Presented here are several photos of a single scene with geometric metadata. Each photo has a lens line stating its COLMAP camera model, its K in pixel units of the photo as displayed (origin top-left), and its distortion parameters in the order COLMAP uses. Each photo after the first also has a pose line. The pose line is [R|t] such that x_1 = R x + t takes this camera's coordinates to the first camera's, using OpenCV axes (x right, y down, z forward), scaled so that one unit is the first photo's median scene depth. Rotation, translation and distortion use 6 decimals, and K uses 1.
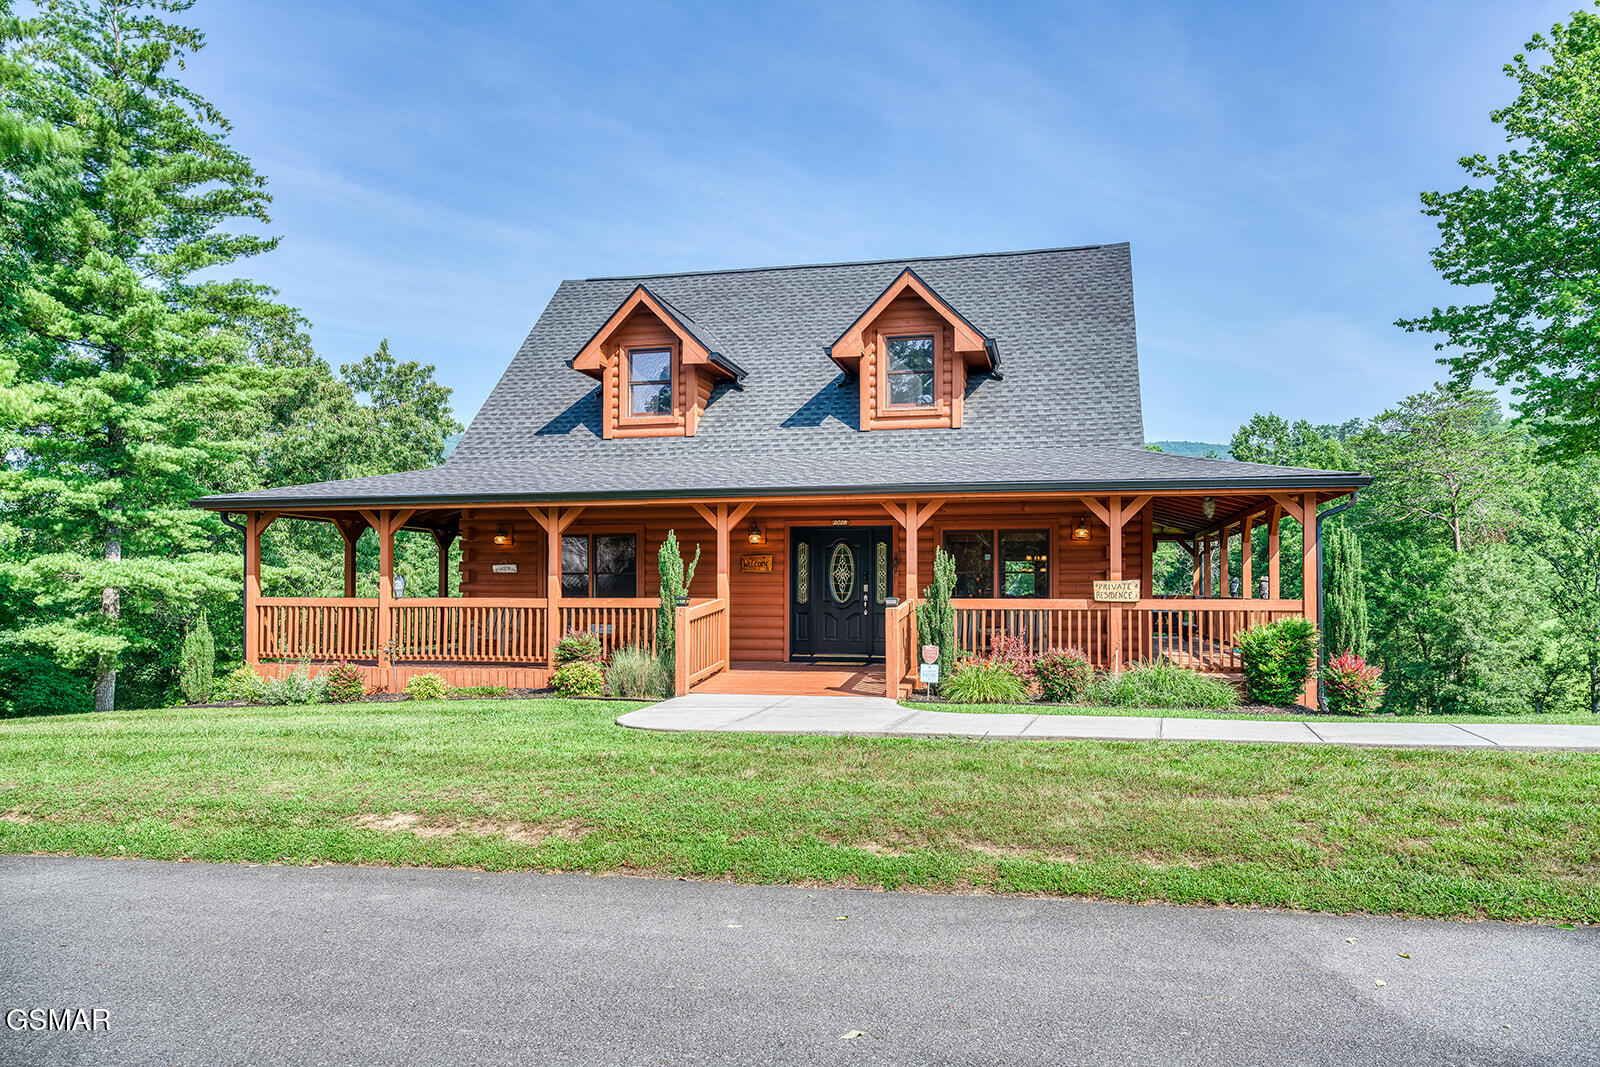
lens RADIAL K [[1125.1, 0, 864.5], [0, 1125.1, 561.2], [0, 0, 1]] dist [-0.004179, 0.007701]
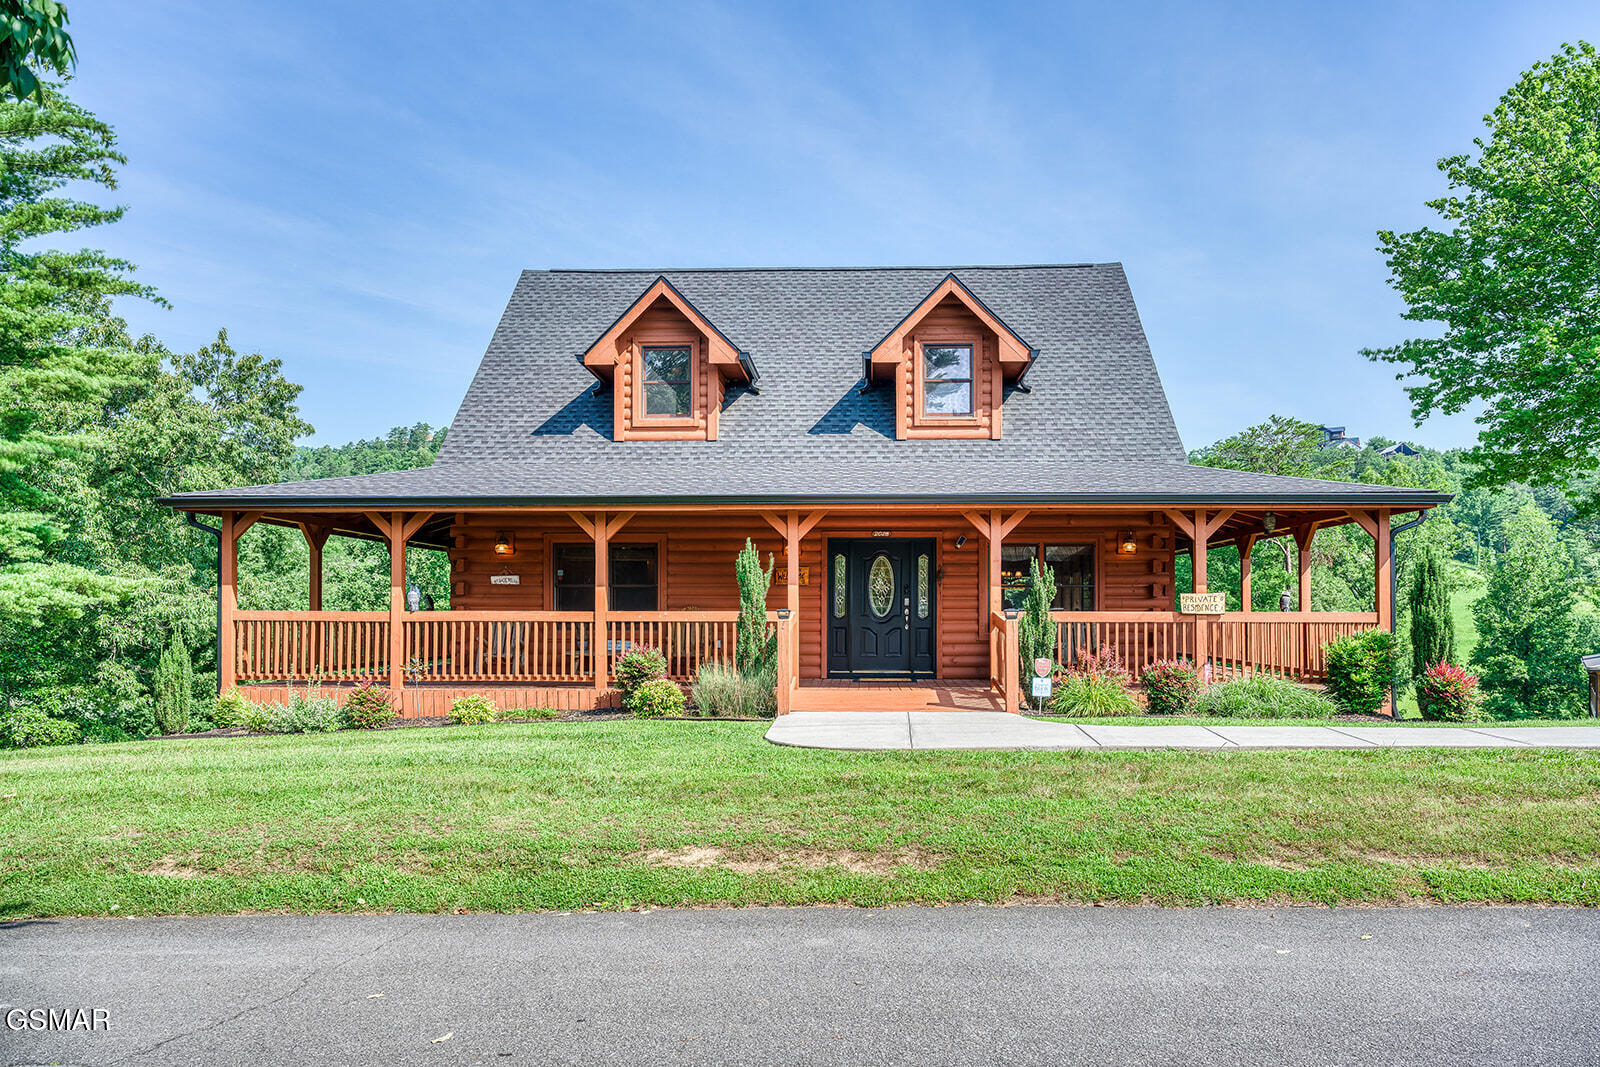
lens RADIAL K [[1125.1, 0, 844.2], [0, 1125.1, 583.2], [0, 0, 1]] dist [-0.004179, 0.007701]
pose [[0.983242, 0.004433, 0.182250, -0.228708], [-0.004810, 0.999987, 0.001628, 0.006901], [-0.182240, -0.002477, 0.983251, 0.053424]]
